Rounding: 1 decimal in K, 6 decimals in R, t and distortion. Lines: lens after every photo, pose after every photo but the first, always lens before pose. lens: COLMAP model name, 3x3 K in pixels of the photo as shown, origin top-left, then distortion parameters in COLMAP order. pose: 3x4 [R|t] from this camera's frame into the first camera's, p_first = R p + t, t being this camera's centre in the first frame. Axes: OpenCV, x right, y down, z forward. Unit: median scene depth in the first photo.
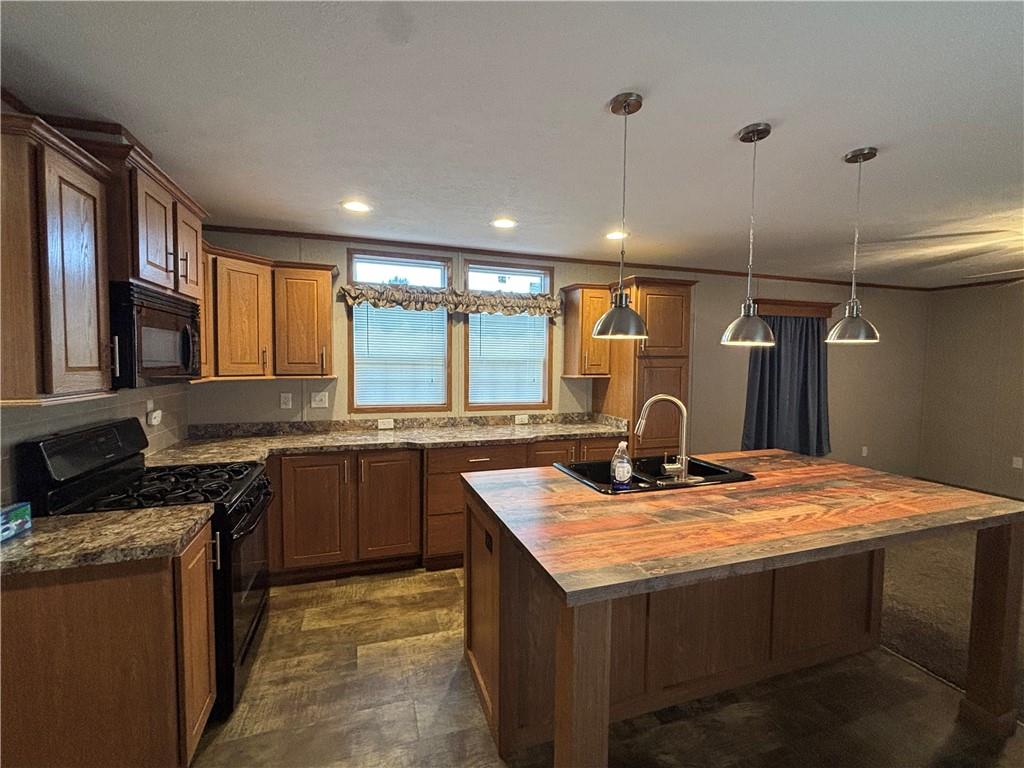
lens RADIAL K [[457.0, 0, 521.4], [0, 457.0, 382.2], [0, 0, 1]] dist [0.009142, -0.000155]
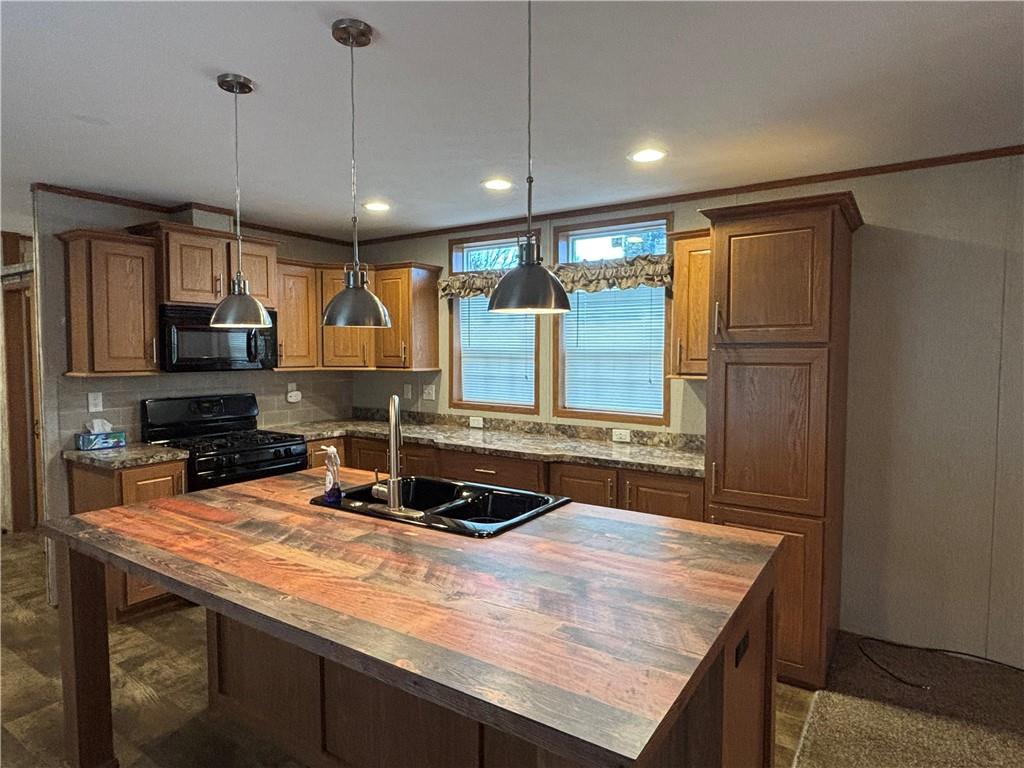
lens RADIAL K [[604.4, 0, 512.0], [0, 604.4, 384.0], [0, 0, 1]] dist [0.001112, -0.001556]
pose [[0.591854, 0.034370, -0.805312, 1.049114], [-0.038091, 0.999167, 0.014649, -0.009593], [0.805145, 0.022006, 0.592670, 0.481062]]
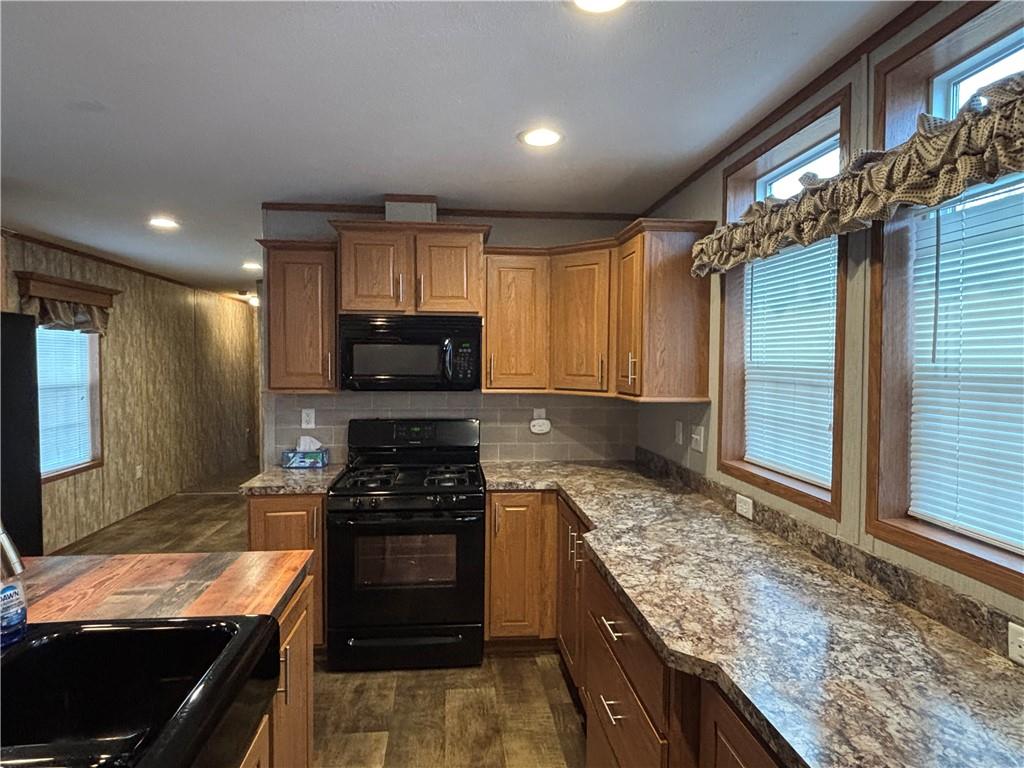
lens RADIAL K [[599.4, 0, 503.6], [0, 599.4, 381.2], [0, 0, 1]] dist [0.004777, -0.001592]
pose [[-0.248043, 0.018763, -0.968567, 0.541389], [-0.058701, 0.997684, 0.034360, -0.067886], [0.966969, 0.065378, -0.246367, 1.301975]]
